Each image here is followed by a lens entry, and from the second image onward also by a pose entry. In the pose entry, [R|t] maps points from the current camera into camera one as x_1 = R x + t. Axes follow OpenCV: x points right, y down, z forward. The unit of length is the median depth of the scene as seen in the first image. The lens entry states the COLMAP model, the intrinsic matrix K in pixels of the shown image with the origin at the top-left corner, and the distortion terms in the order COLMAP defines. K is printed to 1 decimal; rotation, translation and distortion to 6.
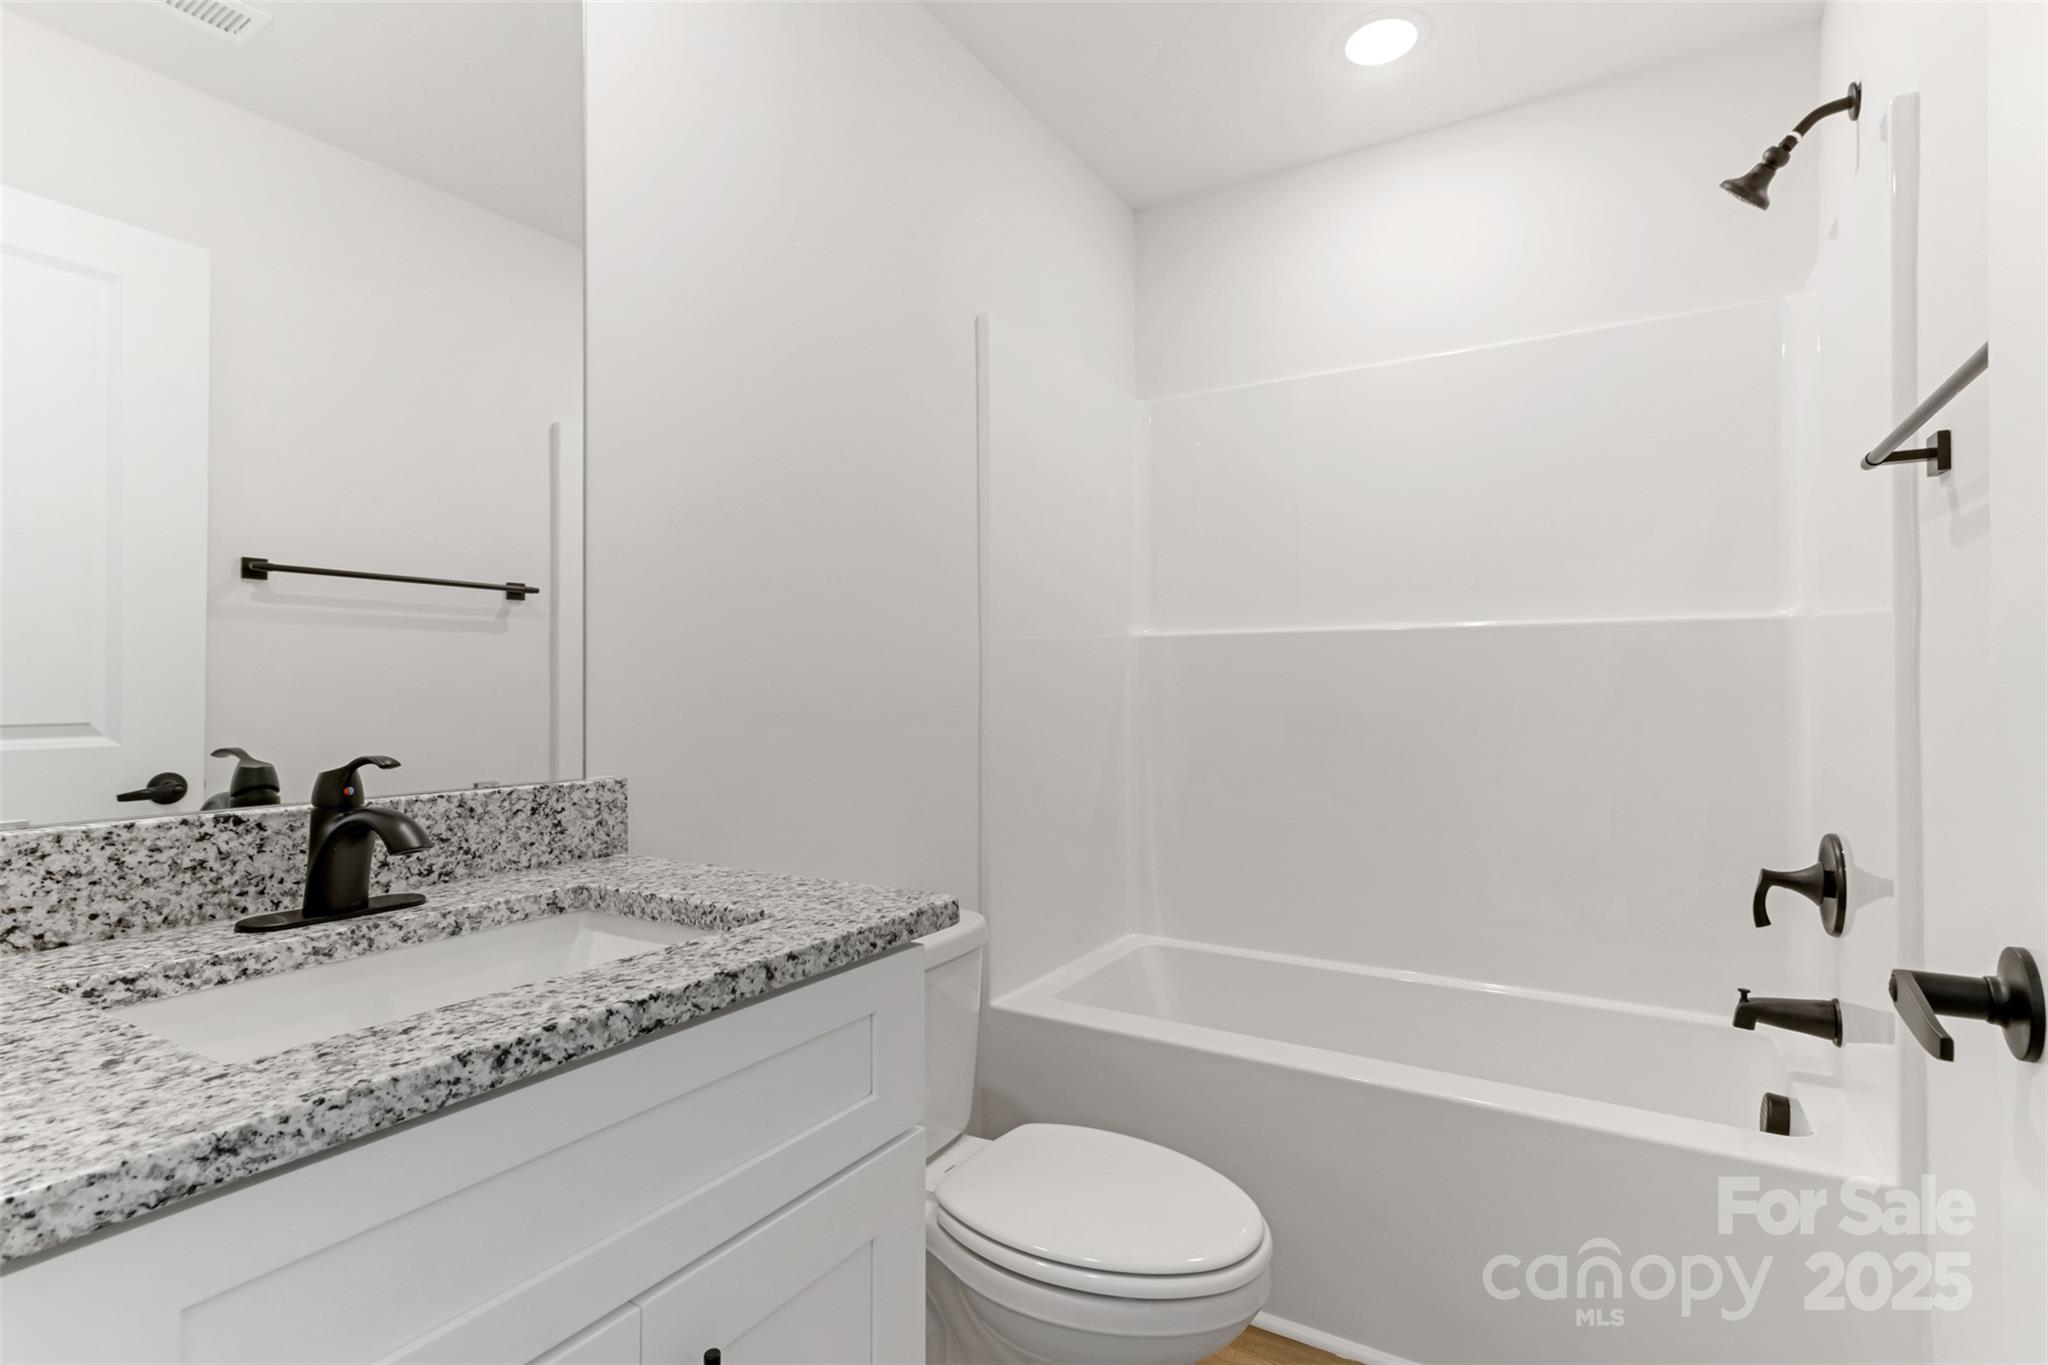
lens RADIAL K [[980.4, 0, 1024.0], [0, 980.4, 682.5], [0, 0, 1]] dist [-0.001654, -0.000608]
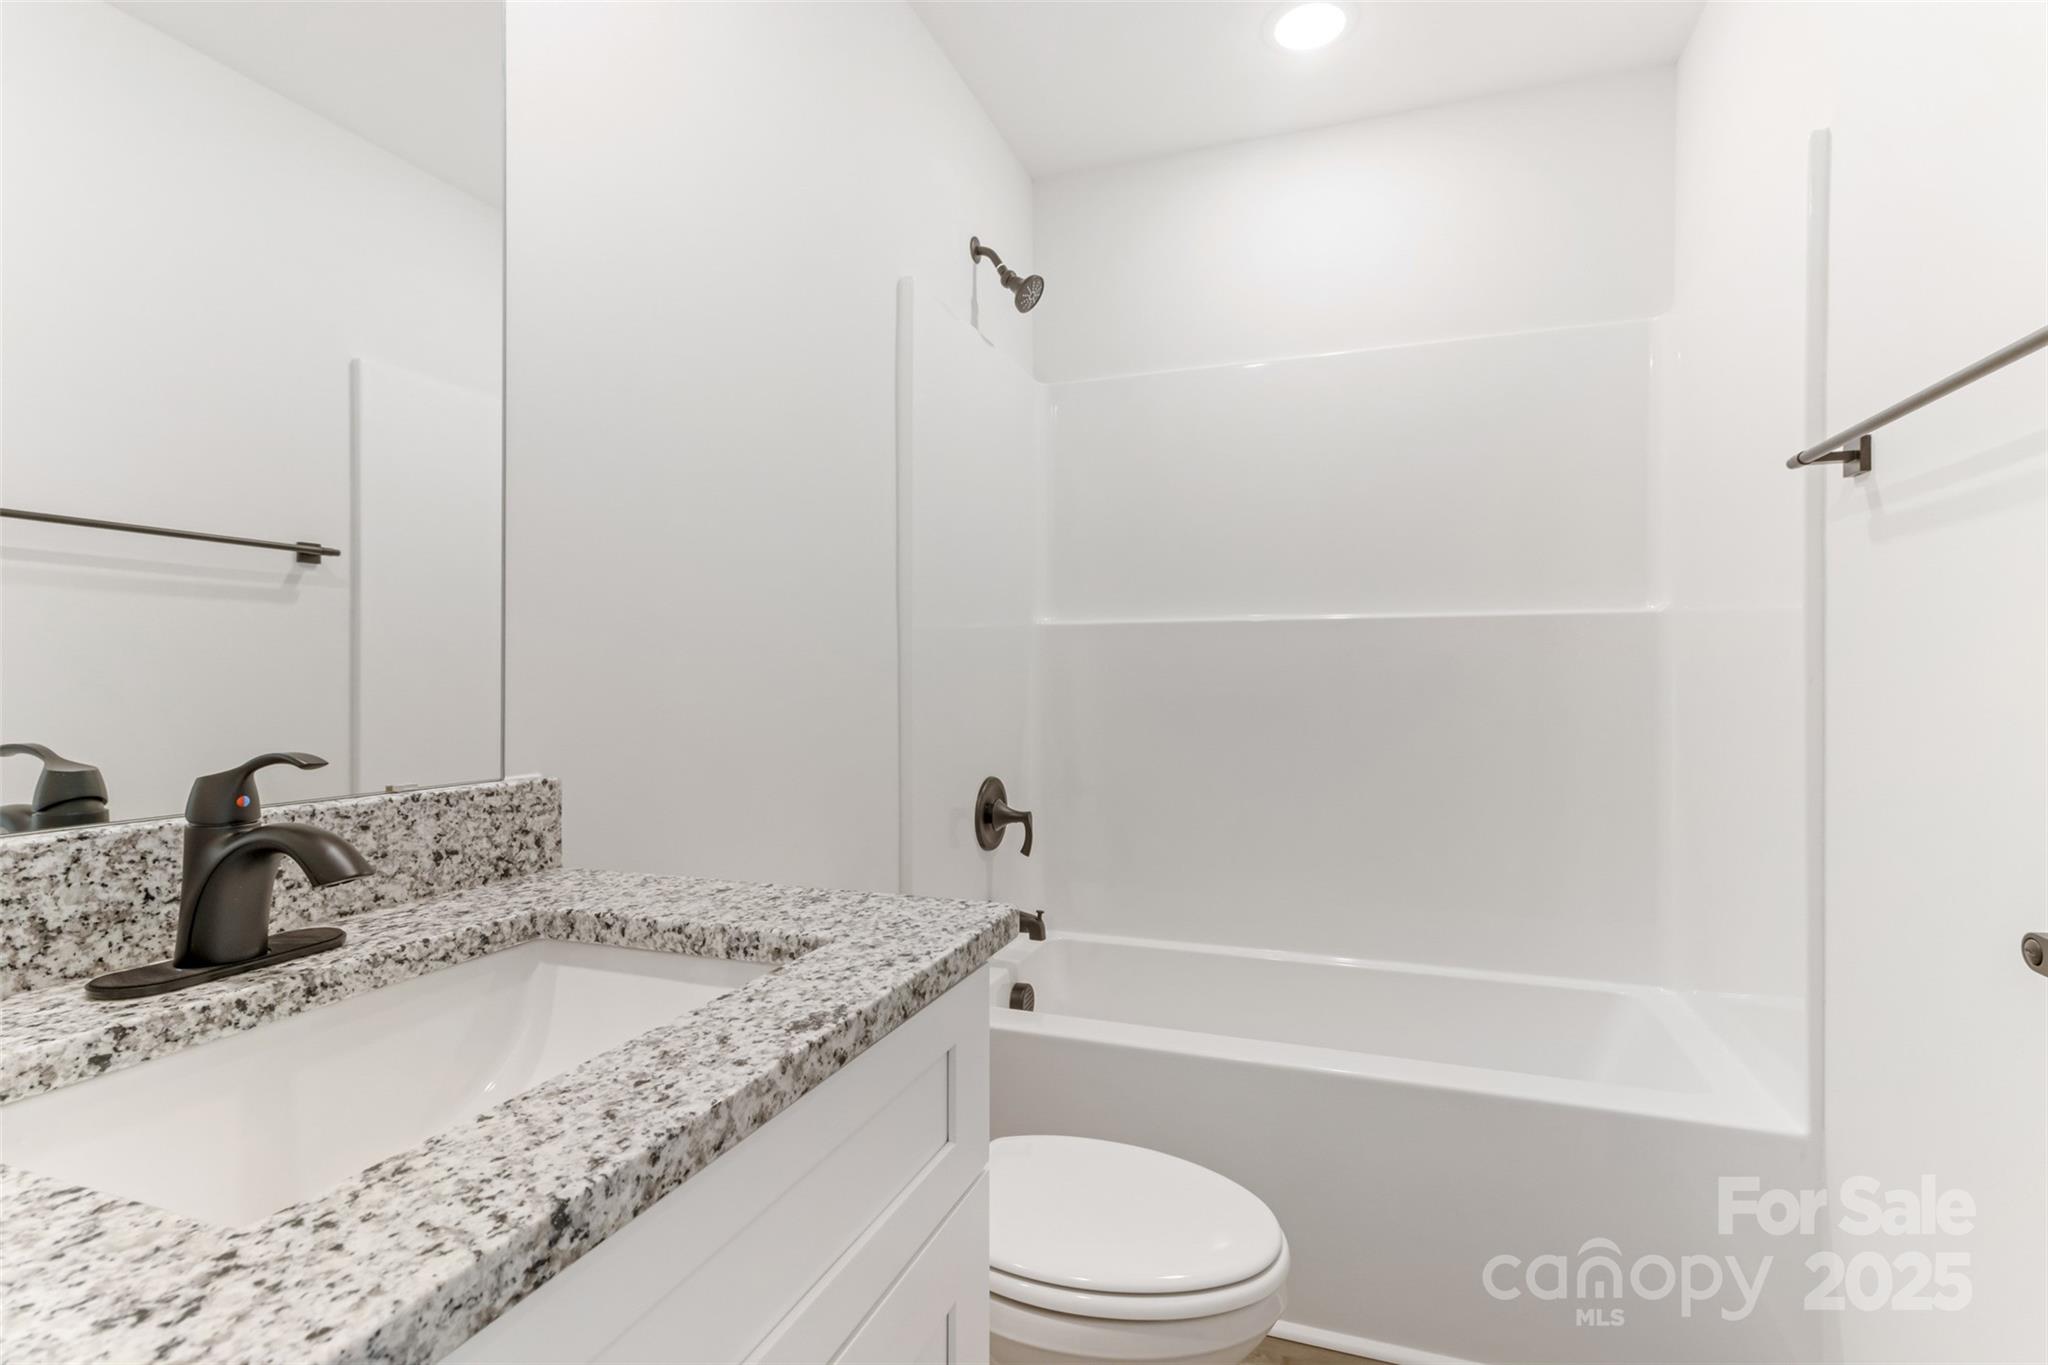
lens RADIAL K [[980.5, 0, 1028.5], [0, 980.5, 687.5], [0, 0, 1]] dist [0.000142, 0.000216]
pose [[0.977824, 0.003664, 0.209394, -0.224764], [-0.007197, 0.999844, 0.016112, 0.007921], [-0.209303, -0.017261, 0.977699, 0.134082]]
